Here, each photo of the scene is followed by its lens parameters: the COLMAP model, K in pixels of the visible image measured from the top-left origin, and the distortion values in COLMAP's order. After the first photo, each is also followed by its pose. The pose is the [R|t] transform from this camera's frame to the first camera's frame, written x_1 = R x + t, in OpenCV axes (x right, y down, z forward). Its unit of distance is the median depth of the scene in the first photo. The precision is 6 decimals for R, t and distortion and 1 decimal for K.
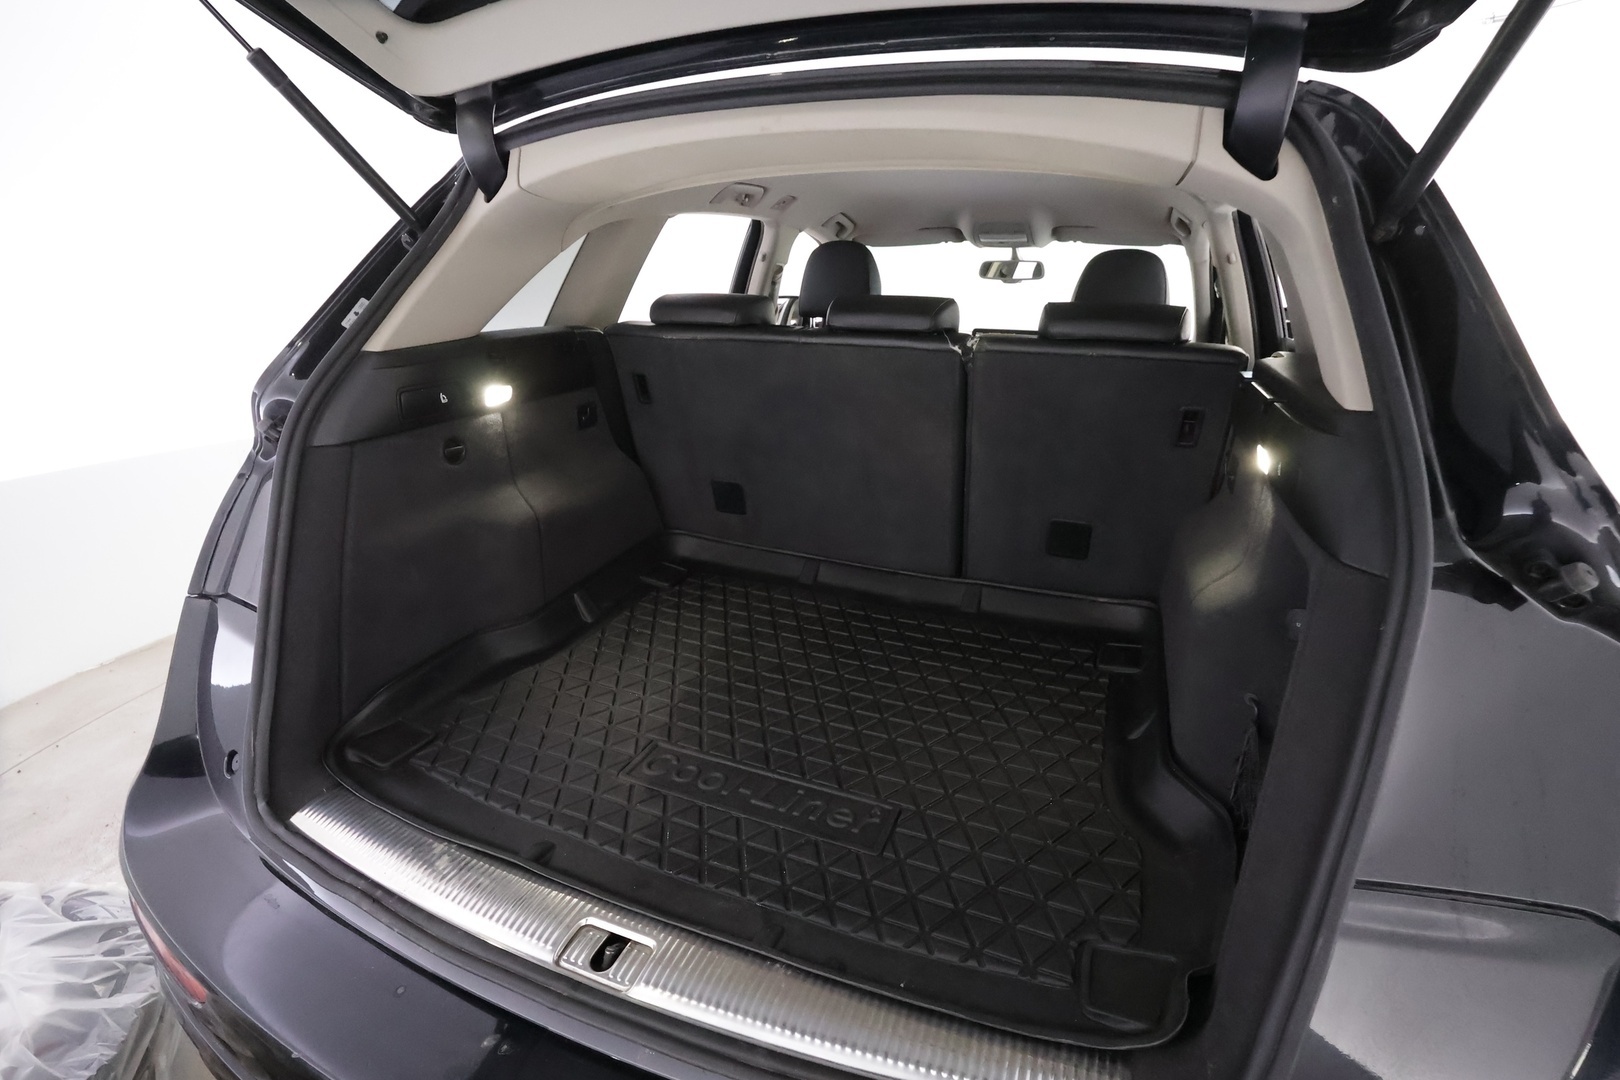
lens RADIAL K [[753.7, 0, 809.3], [0, 753.7, 542.6], [0, 0, 1]] dist [0.000538, 0.000854]
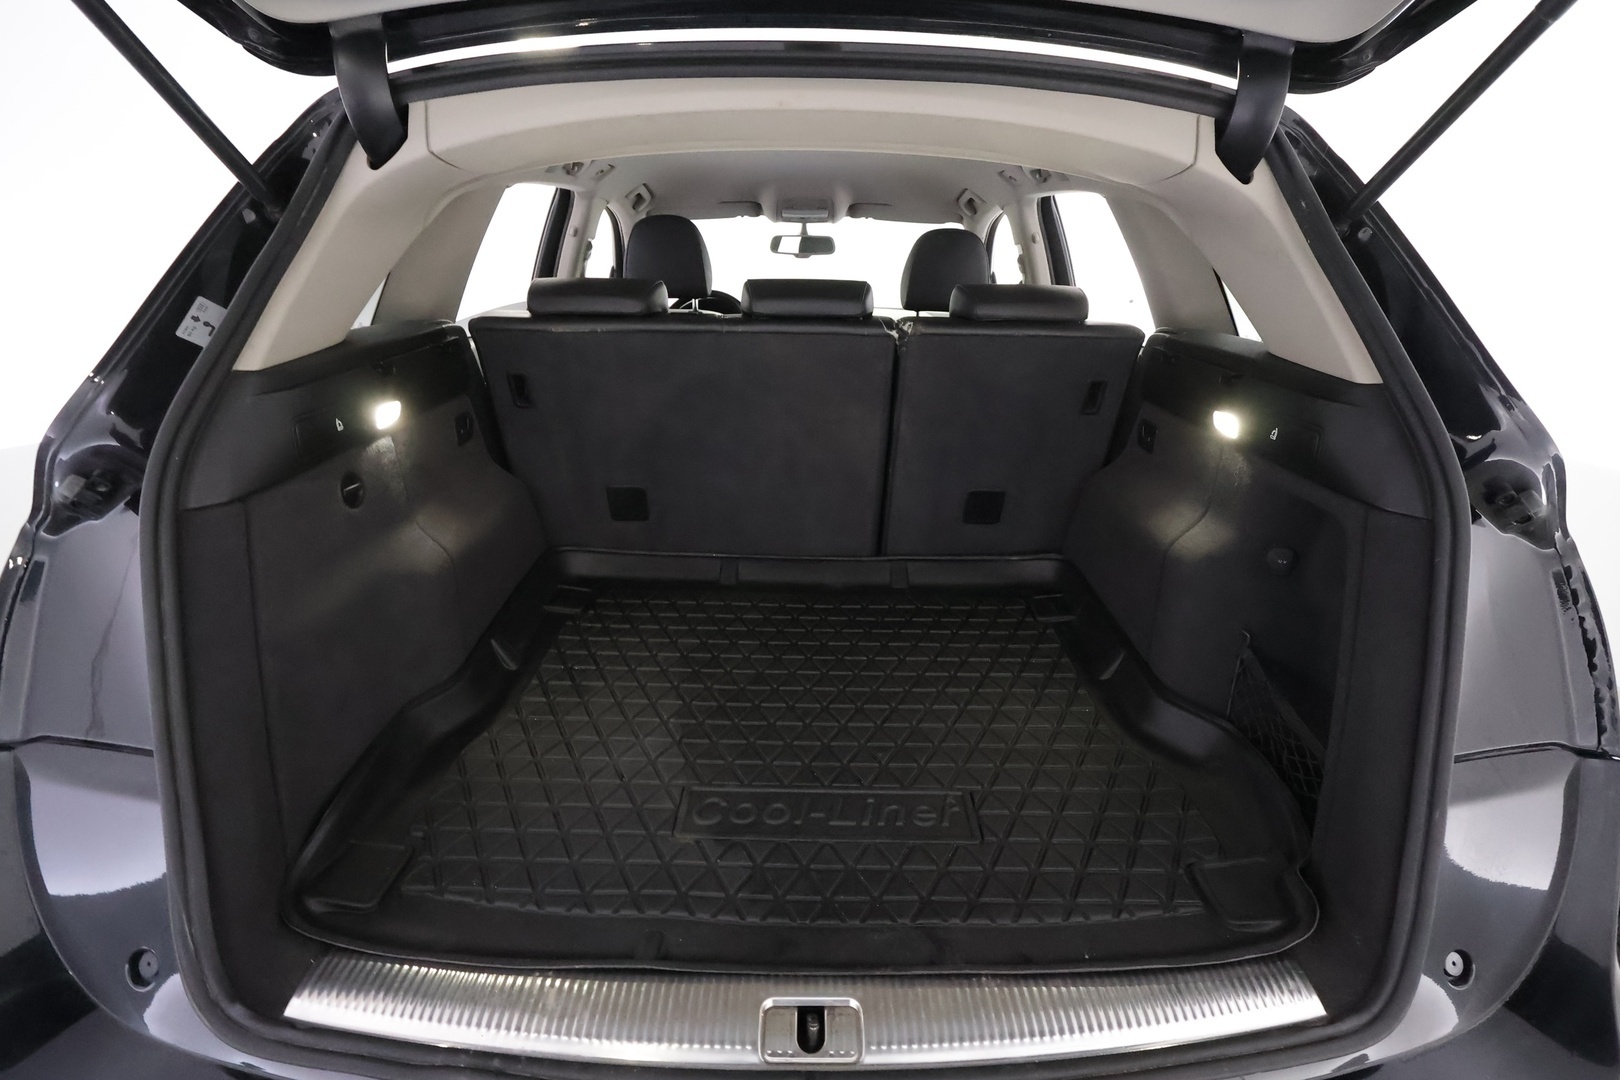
lens RADIAL K [[752.2, 0, 813.7], [0, 752.2, 545.6], [0, 0, 1]] dist [0.001407, 0.000458]
pose [[0.925829, -0.137307, 0.352117, -0.343665], [0.122428, 0.990392, 0.064300, -0.062620], [-0.357563, -0.016422, 0.933745, 0.109291]]
